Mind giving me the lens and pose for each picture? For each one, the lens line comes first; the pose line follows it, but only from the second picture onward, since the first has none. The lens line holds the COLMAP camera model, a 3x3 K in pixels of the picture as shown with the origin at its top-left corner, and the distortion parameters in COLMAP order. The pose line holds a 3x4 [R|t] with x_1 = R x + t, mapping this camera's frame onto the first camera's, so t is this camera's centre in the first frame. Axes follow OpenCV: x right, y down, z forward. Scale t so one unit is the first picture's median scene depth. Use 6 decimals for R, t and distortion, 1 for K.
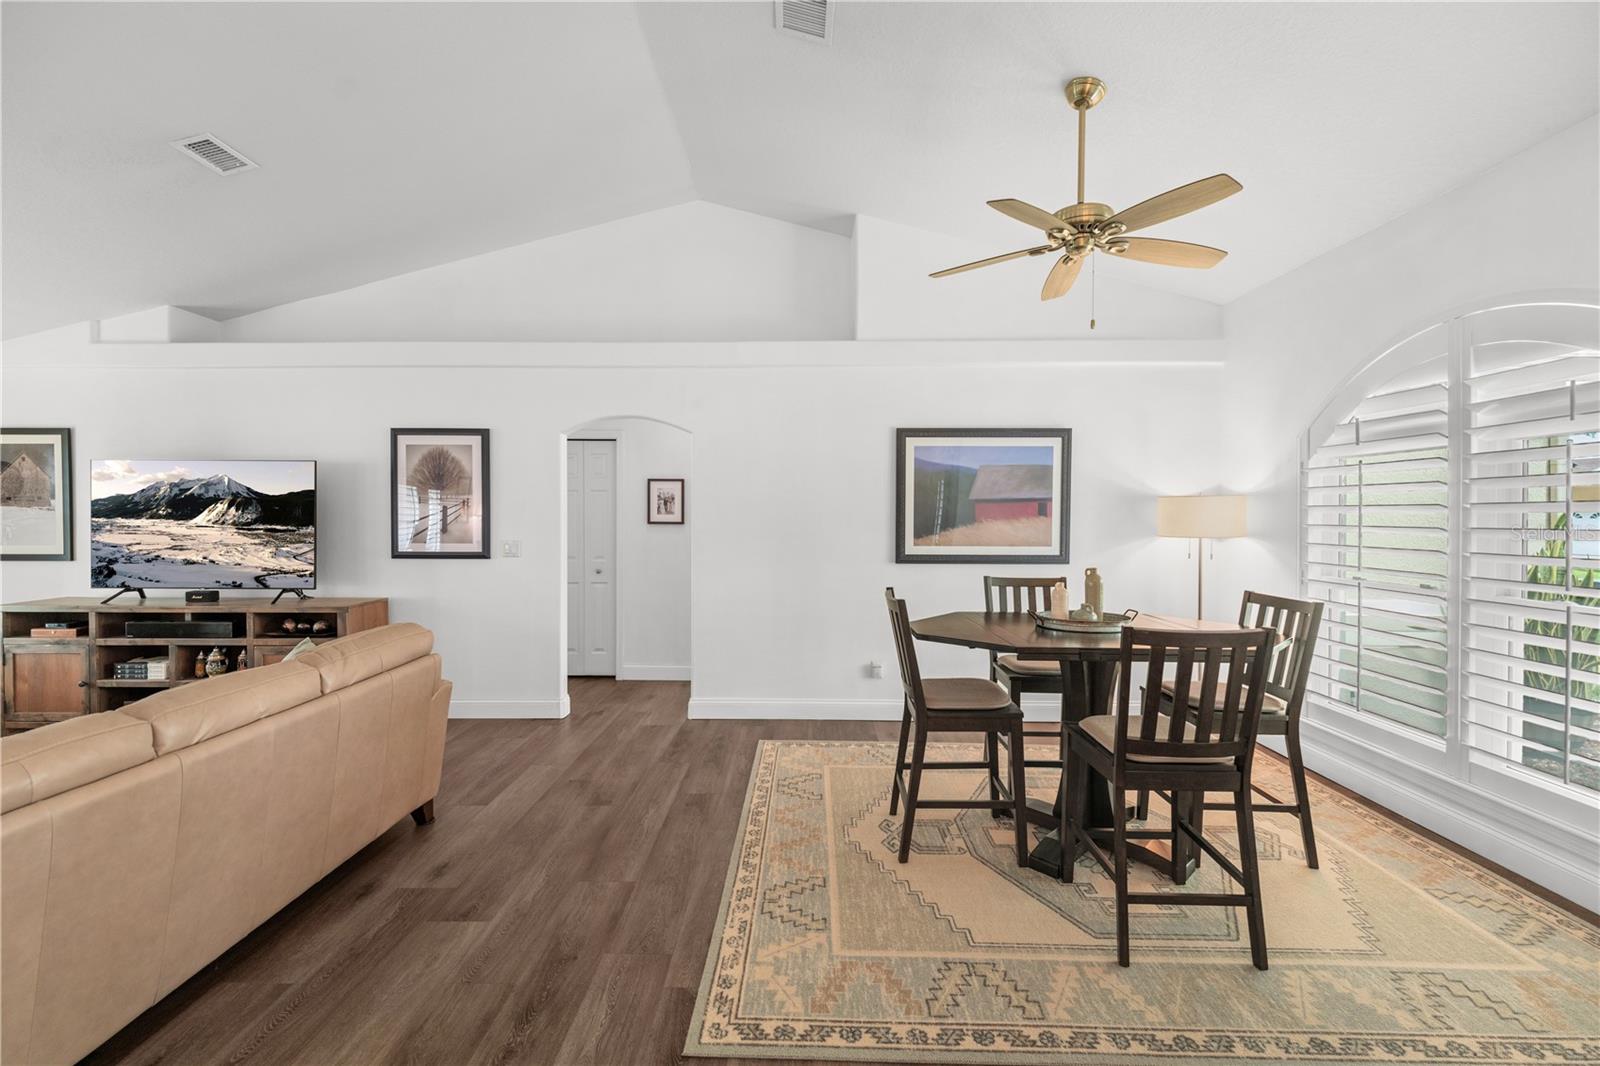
lens RADIAL K [[662.7, 0, 793.9], [0, 662.7, 522.3], [0, 0, 1]] dist [0.000635, 0.000068]
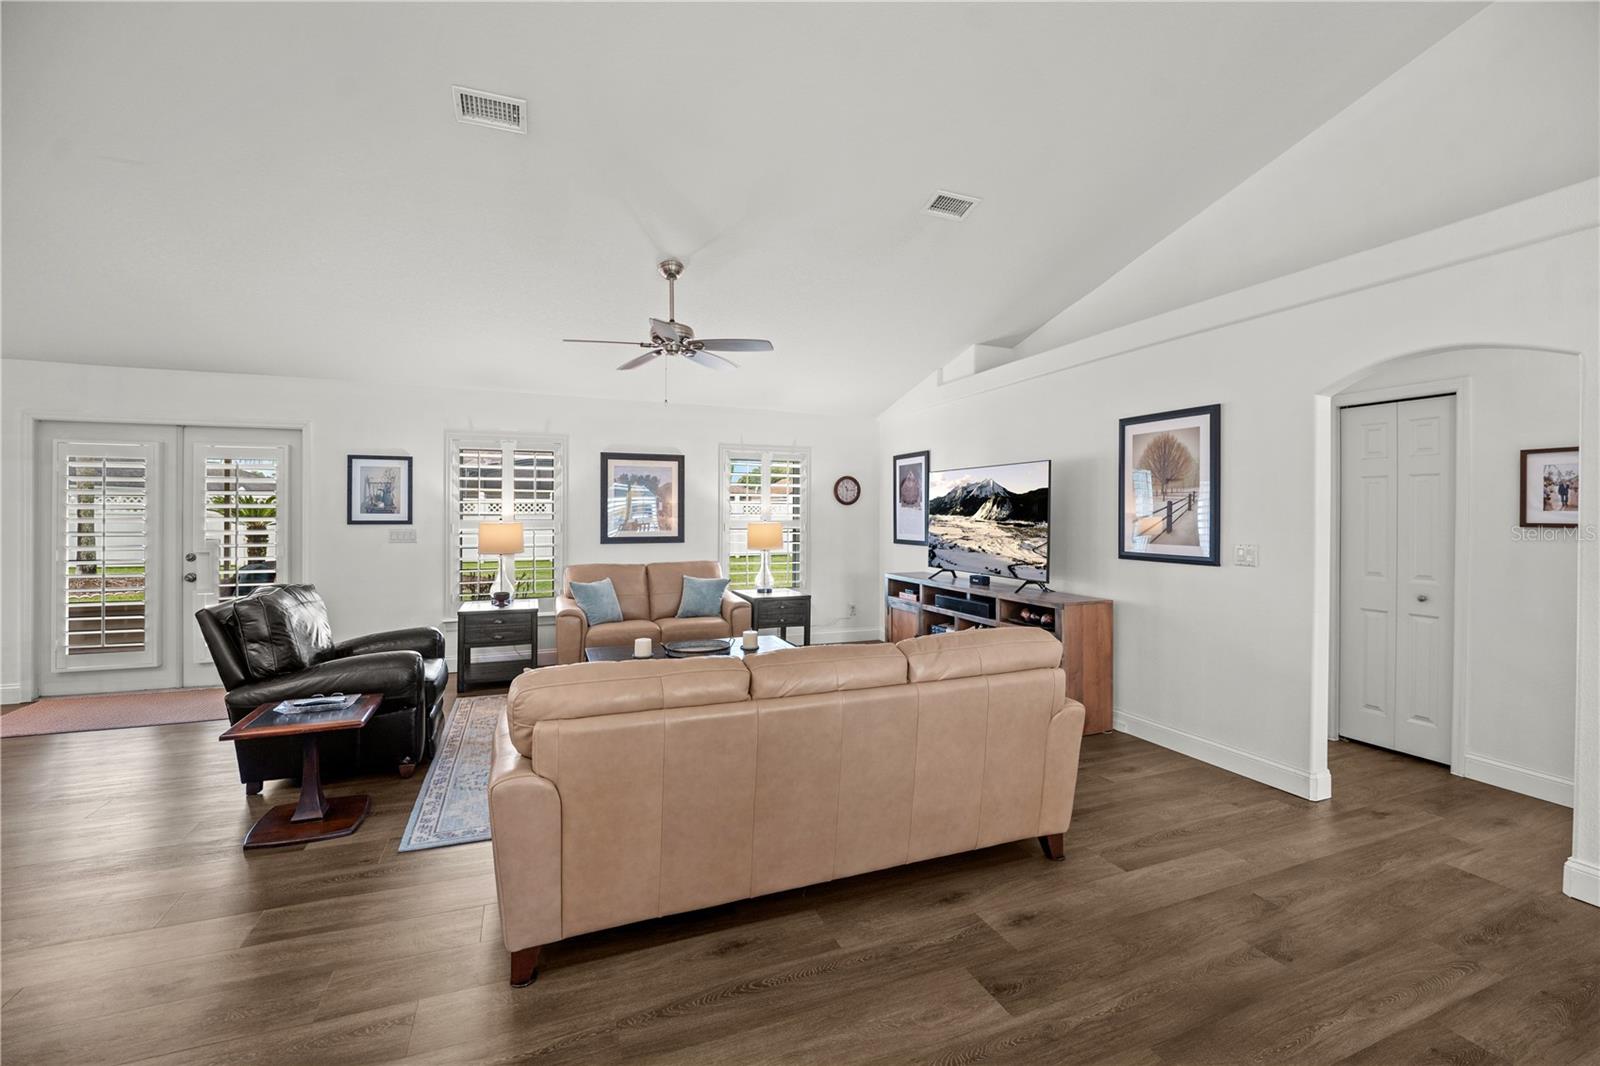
lens RADIAL K [[661.1, 0, 804.2], [0, 661.1, 517.8], [0, 0, 1]] dist [0.010418, -0.013569]
pose [[0.391668, 0.003955, -0.920098, 0.089320], [-0.014348, 0.999895, -0.001810, 0.005878], [0.919995, 0.013910, 0.391684, 0.247341]]
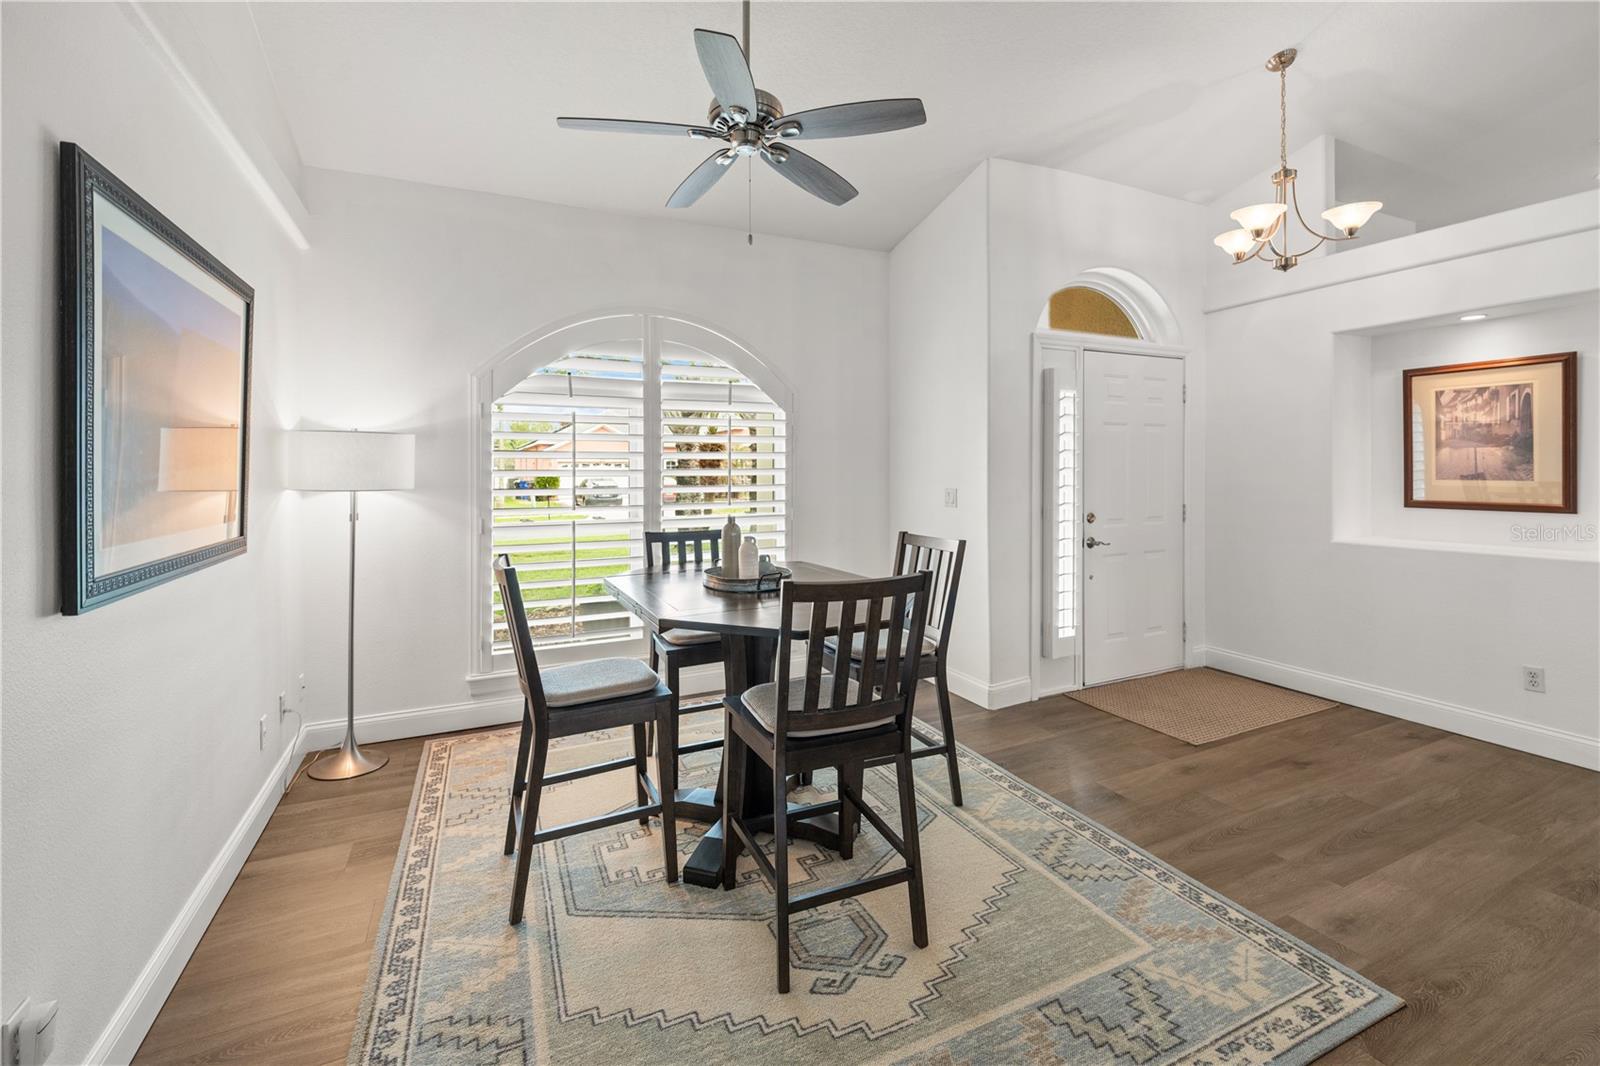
lens RADIAL K [[692.8, 0, 800.9], [0, 692.8, 469.5], [0, 0, 1]] dist [-0.001275, -0.000320]
pose [[-0.448776, -0.000212, 0.893644, -0.292674], [0.015822, 0.999841, 0.008183, 0.001267], [-0.893504, 0.017811, -0.448702, 0.969188]]
